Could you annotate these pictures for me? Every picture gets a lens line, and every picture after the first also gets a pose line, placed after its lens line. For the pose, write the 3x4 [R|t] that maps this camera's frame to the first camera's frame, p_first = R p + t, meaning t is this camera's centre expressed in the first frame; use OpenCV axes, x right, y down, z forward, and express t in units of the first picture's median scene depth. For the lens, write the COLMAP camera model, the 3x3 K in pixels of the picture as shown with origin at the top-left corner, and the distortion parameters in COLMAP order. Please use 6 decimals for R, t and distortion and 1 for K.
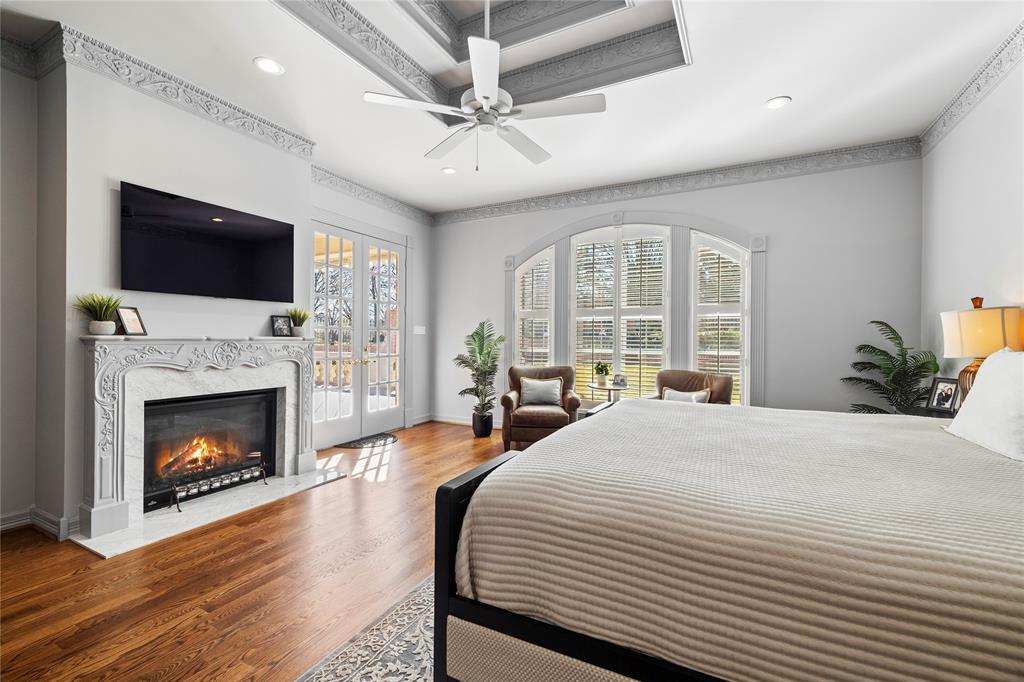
lens RADIAL K [[439.0, 0, 507.9], [0, 439.0, 334.5], [0, 0, 1]] dist [0.003710, 0.000658]
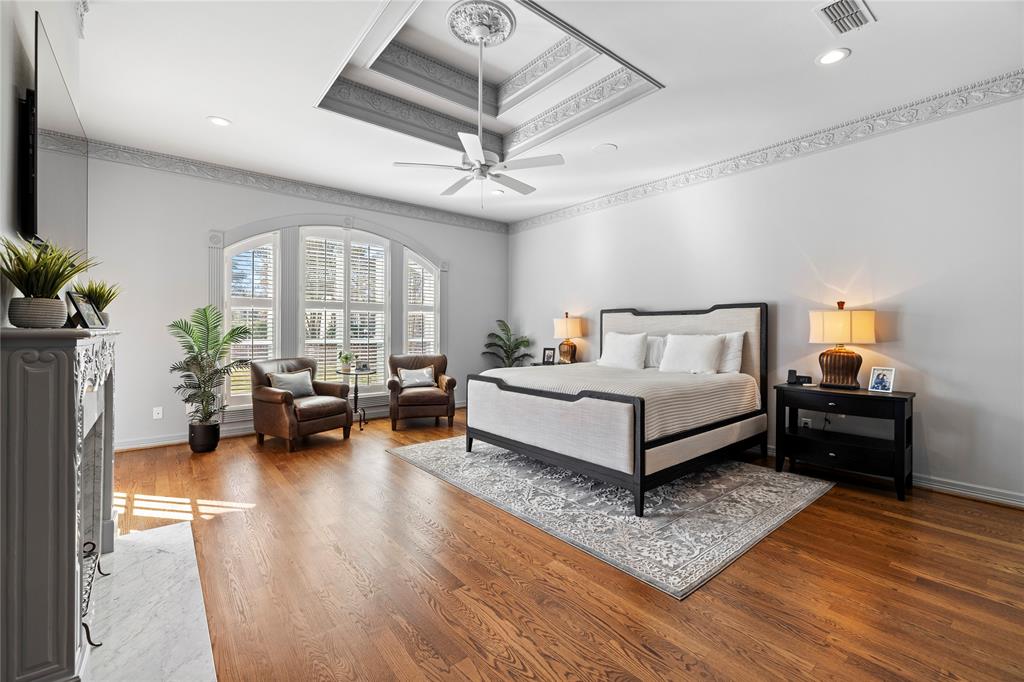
lens RADIAL K [[439.0, 0, 507.9], [0, 439.0, 334.5], [0, 0, 1]] dist [0.003710, 0.000658]
pose [[0.395626, -0.011873, 0.918335, -0.650591], [-0.011306, 0.999778, 0.017796, -0.003431], [-0.918342, -0.017423, 0.395404, 0.194625]]
